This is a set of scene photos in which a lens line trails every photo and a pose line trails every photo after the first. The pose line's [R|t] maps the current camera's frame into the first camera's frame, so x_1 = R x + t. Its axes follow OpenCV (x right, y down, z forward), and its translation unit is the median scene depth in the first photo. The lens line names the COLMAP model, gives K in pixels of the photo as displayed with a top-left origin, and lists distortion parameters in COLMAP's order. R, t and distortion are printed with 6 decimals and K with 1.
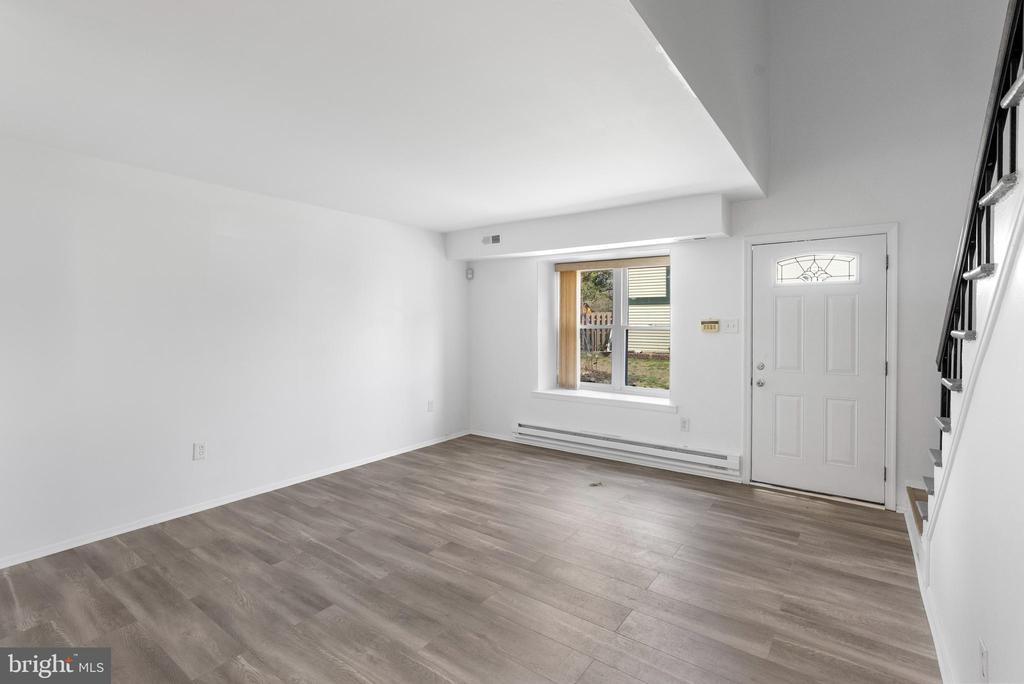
lens RADIAL K [[480.0, 0, 531.9], [0, 480.0, 321.9], [0, 0, 1]] dist [-0.004208, 0.001946]
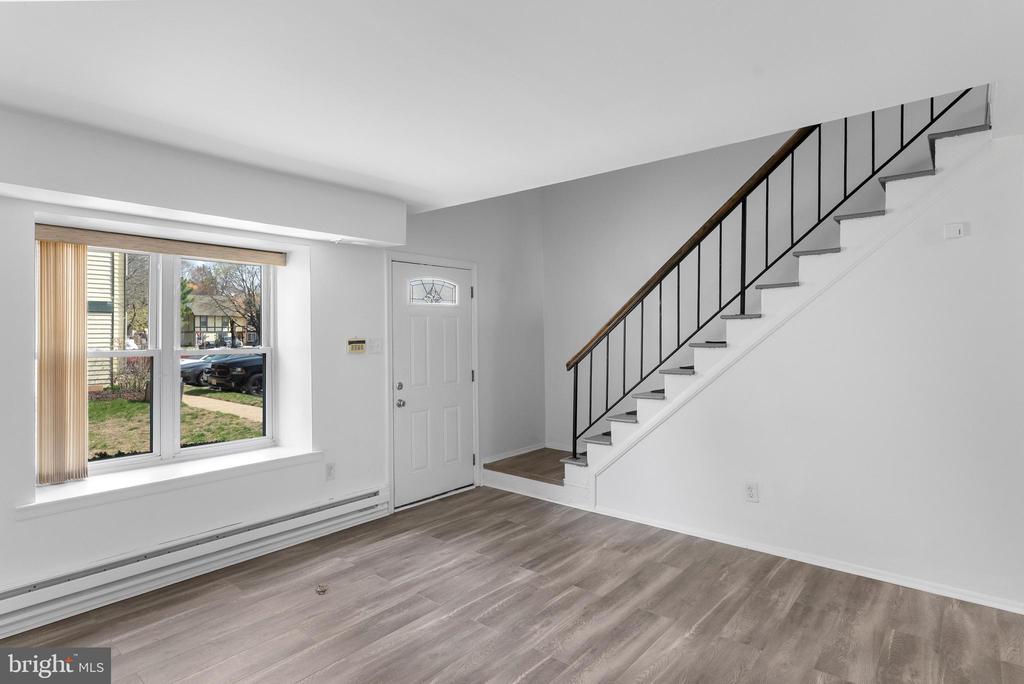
lens RADIAL K [[542.5, 0, 512.3], [0, 542.5, 329.2], [0, 0, 1]] dist [-0.000437, -0.000436]
pose [[0.084220, 0.007336, 0.996420, -0.598707], [0.009488, 0.999922, -0.008164, -0.011625], [-0.996402, 0.010141, 0.084144, 0.680448]]
